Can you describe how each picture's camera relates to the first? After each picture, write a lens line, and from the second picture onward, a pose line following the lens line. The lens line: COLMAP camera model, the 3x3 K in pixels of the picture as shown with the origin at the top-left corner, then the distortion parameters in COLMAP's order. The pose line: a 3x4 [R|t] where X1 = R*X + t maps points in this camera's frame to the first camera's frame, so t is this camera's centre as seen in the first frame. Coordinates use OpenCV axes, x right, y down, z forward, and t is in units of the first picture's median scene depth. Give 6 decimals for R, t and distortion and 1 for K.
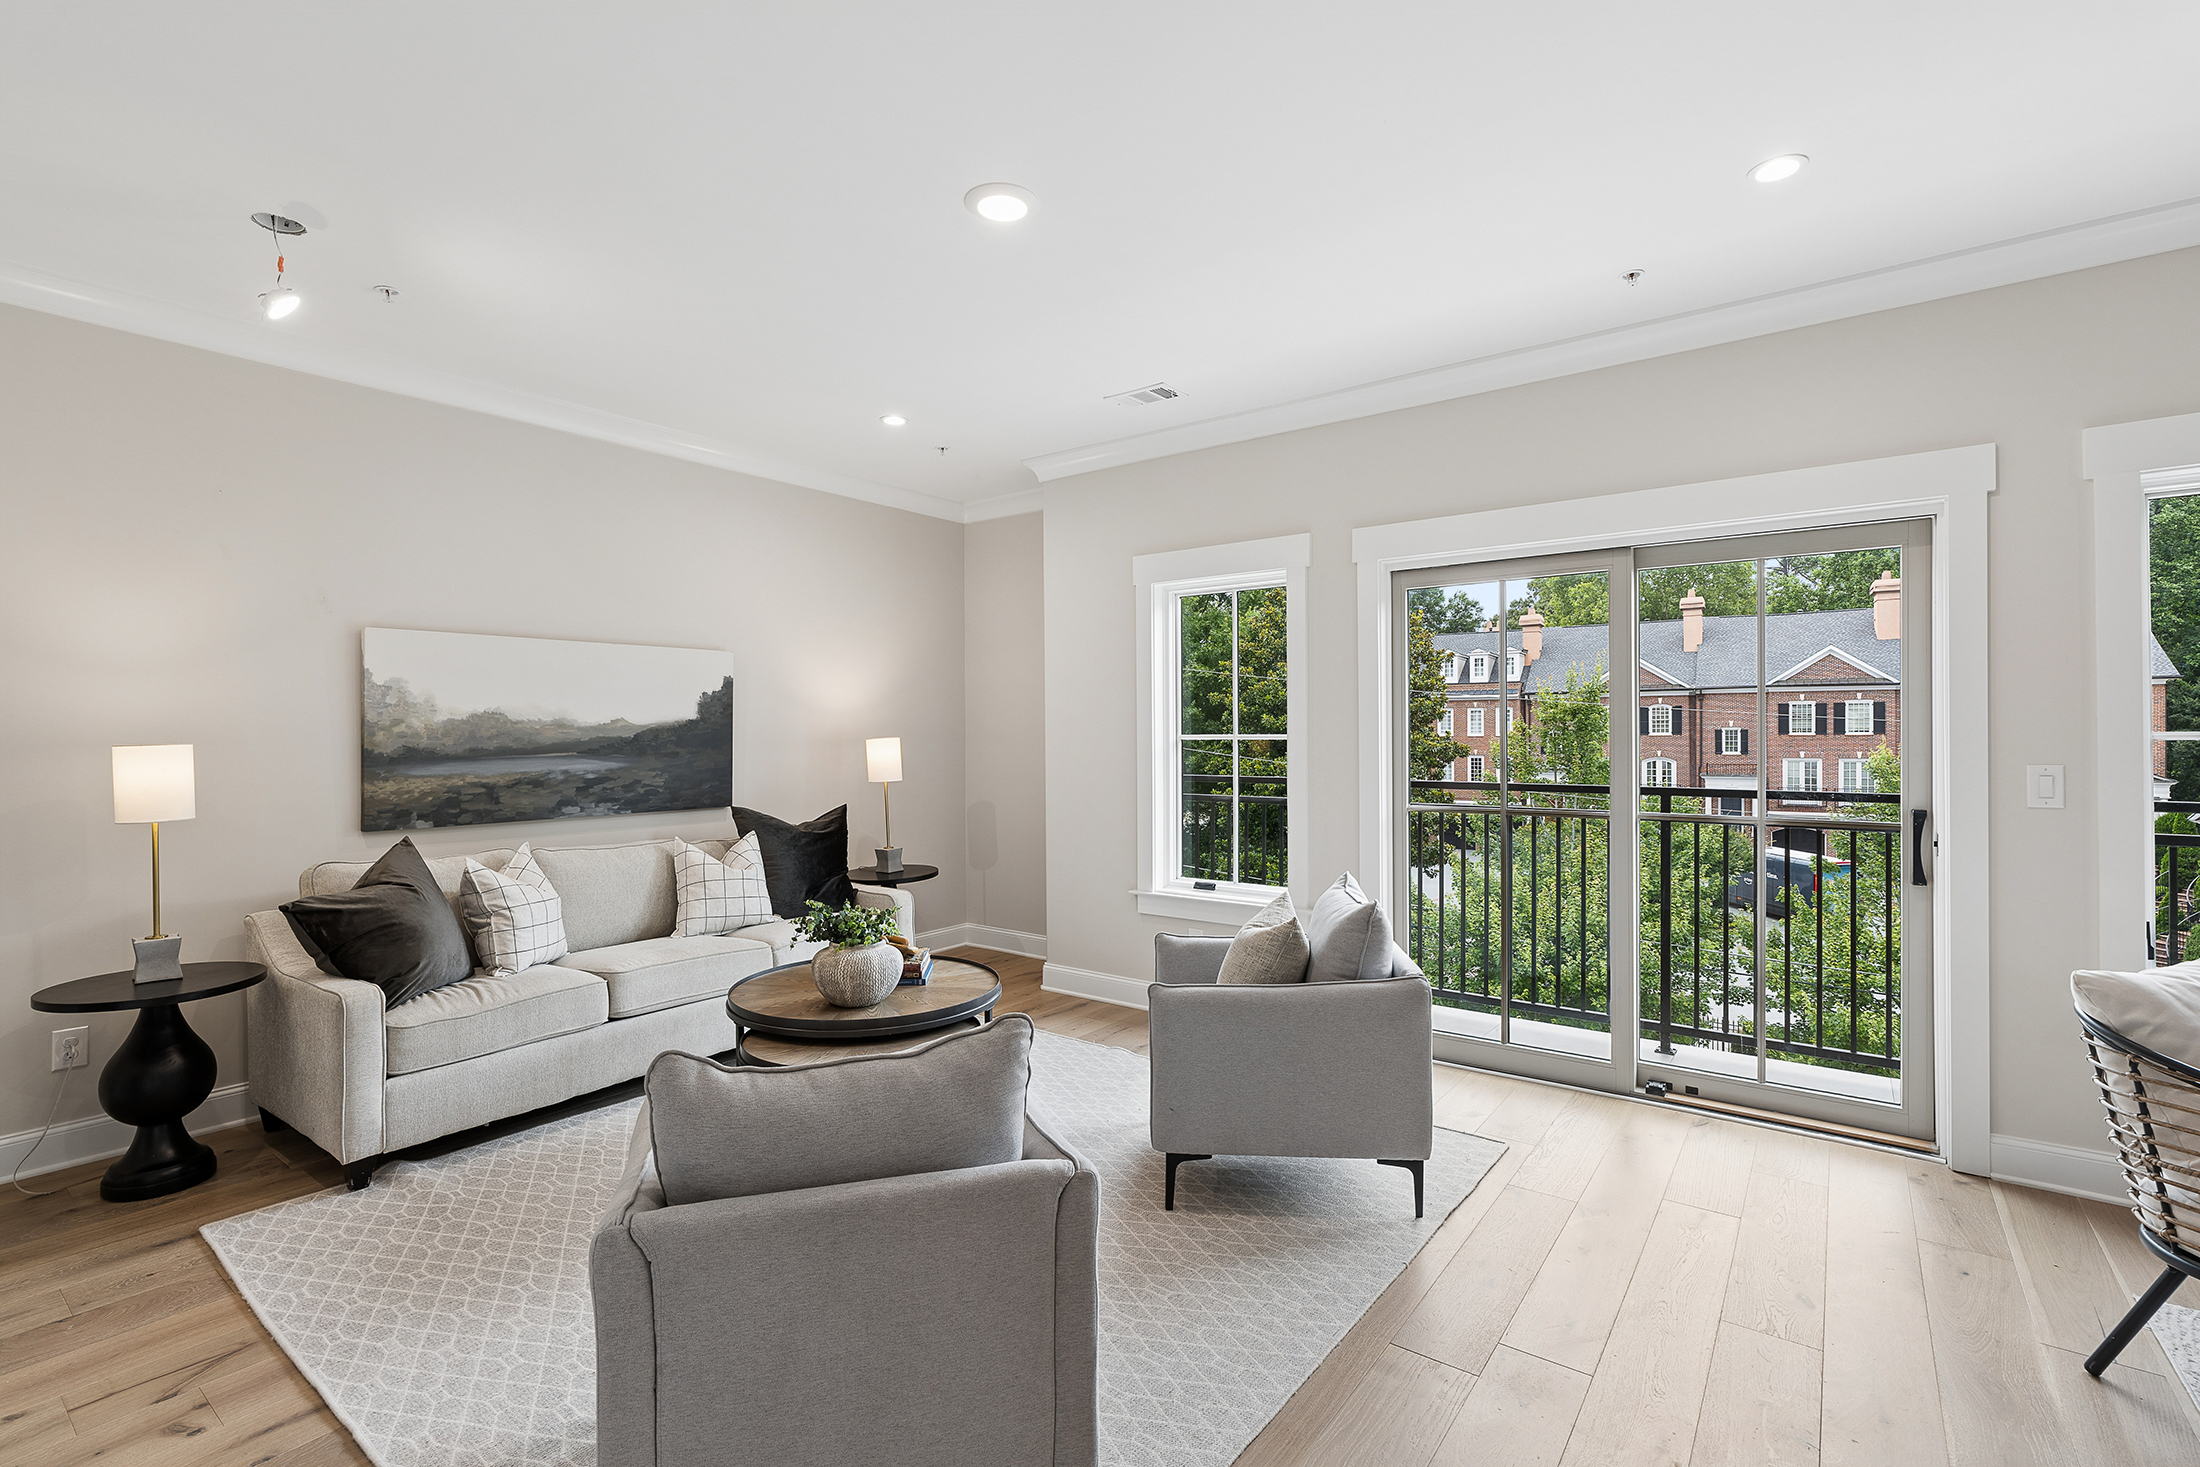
lens RADIAL K [[995.8, 0, 1091.8], [0, 995.8, 737.9], [0, 0, 1]] dist [-0.008694, 0.003194]
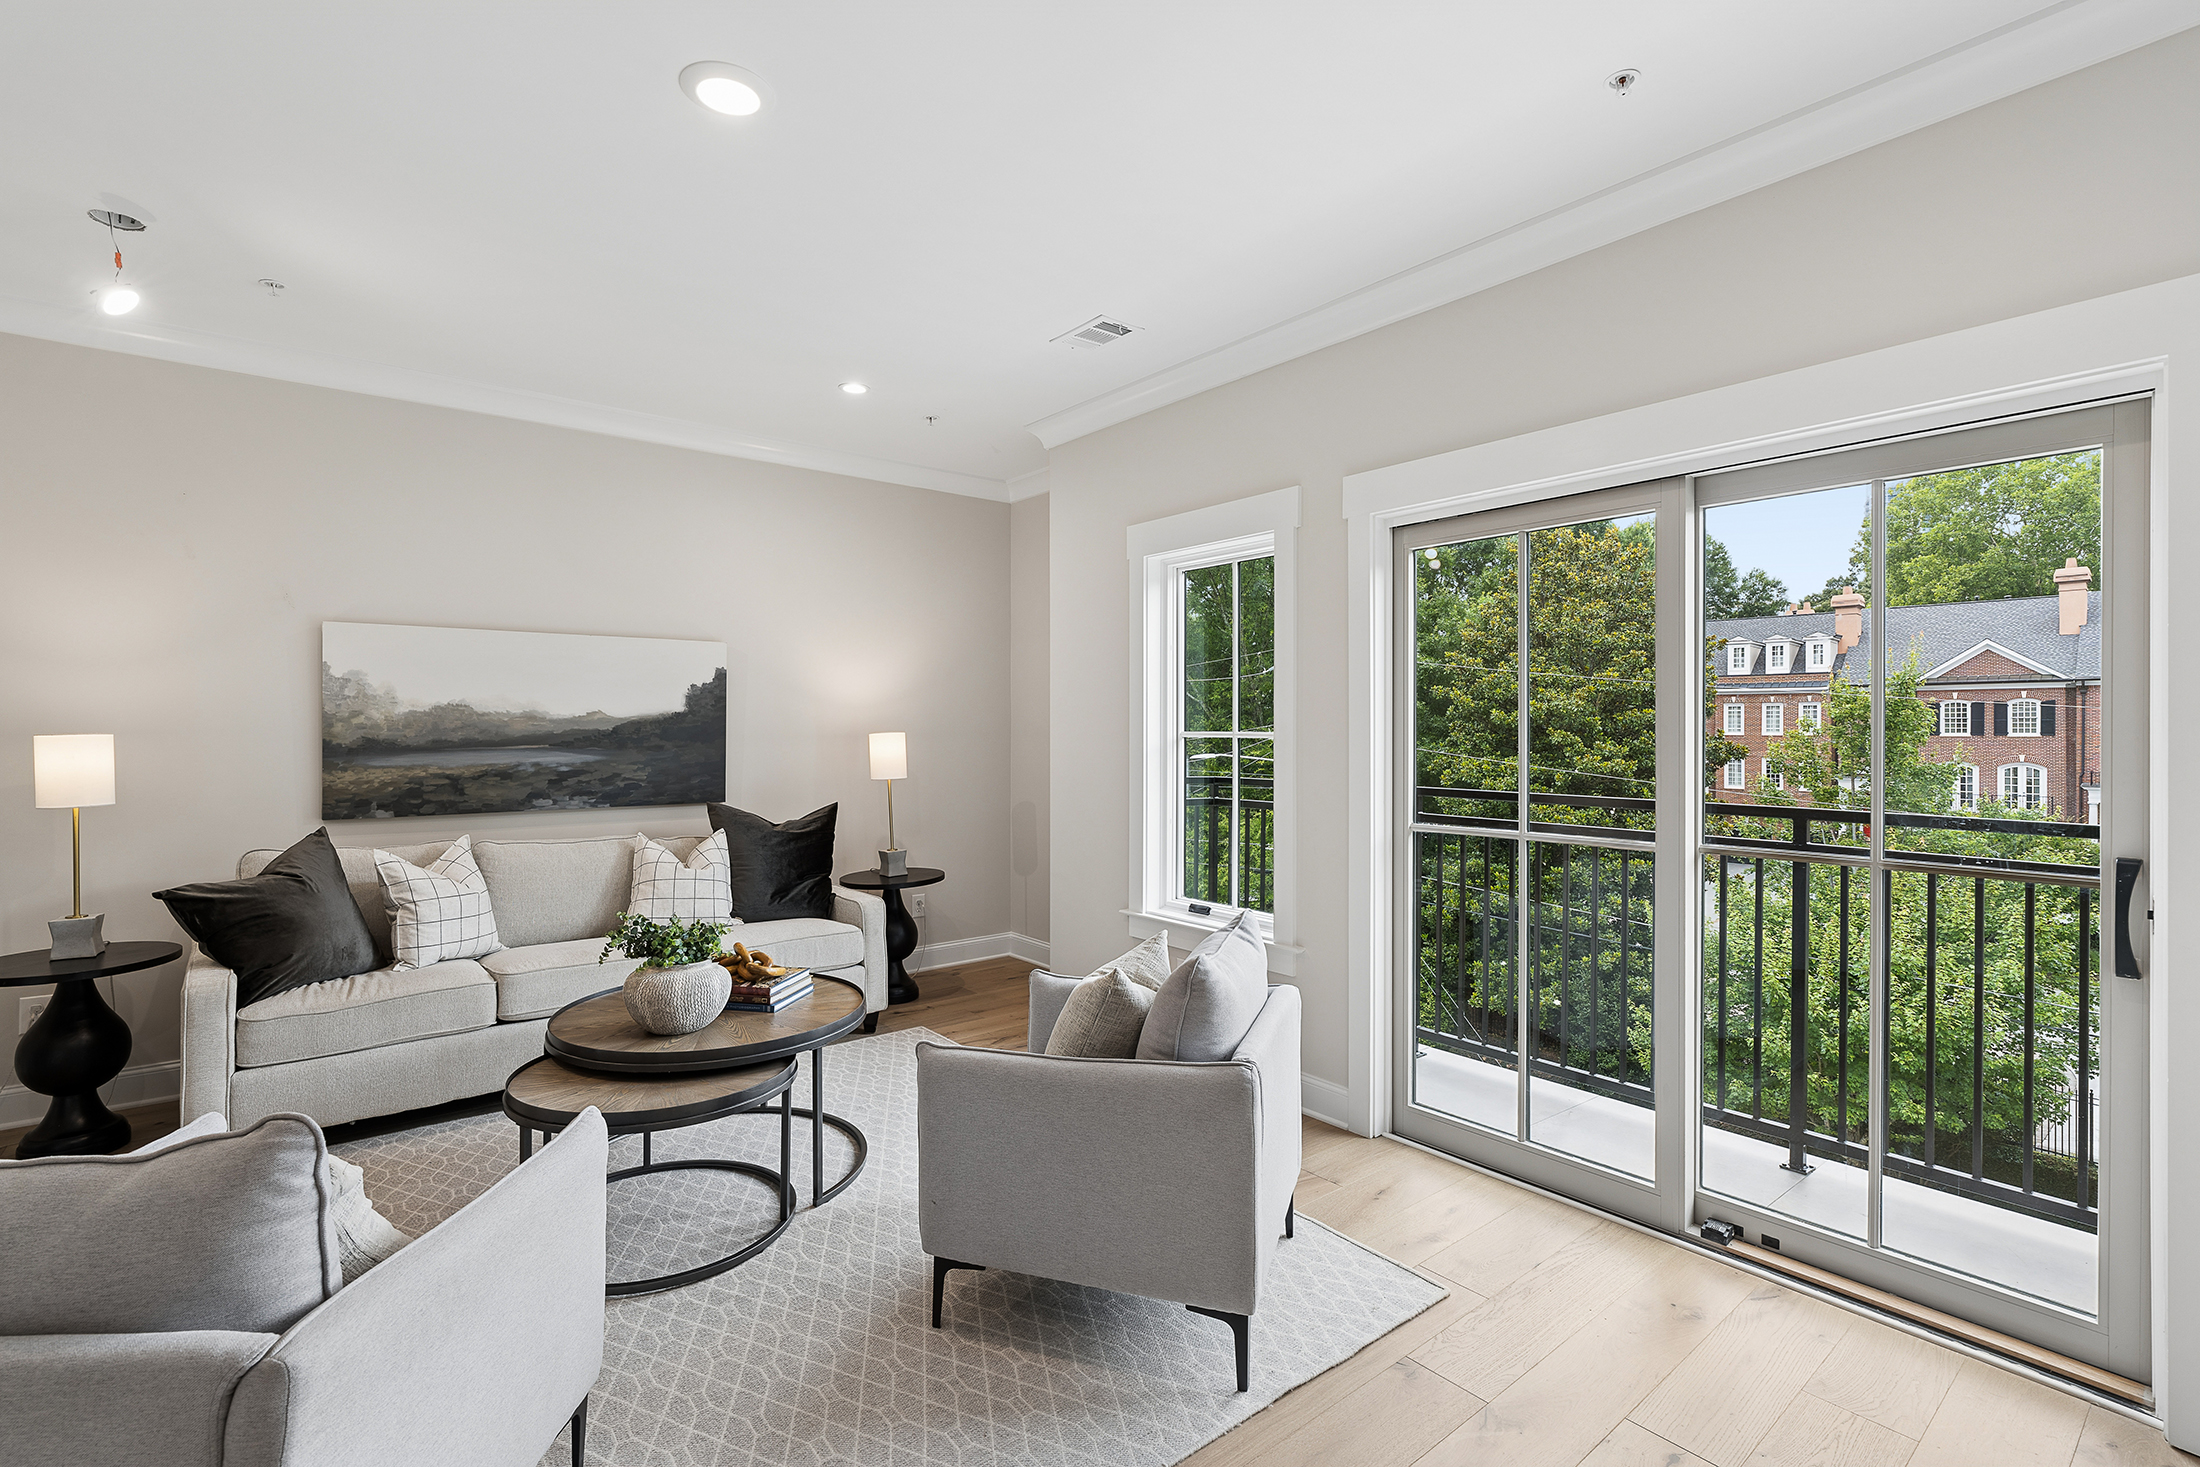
lens RADIAL K [[995.8, 0, 1099.9], [0, 995.8, 731.6], [0, 0, 1]] dist [-0.008694, 0.003194]
pose [[0.970732, 0.007420, -0.240052, 0.286992], [-0.007707, 0.999970, -0.000256, -0.002950], [0.240043, 0.002099, 0.970760, 0.187297]]
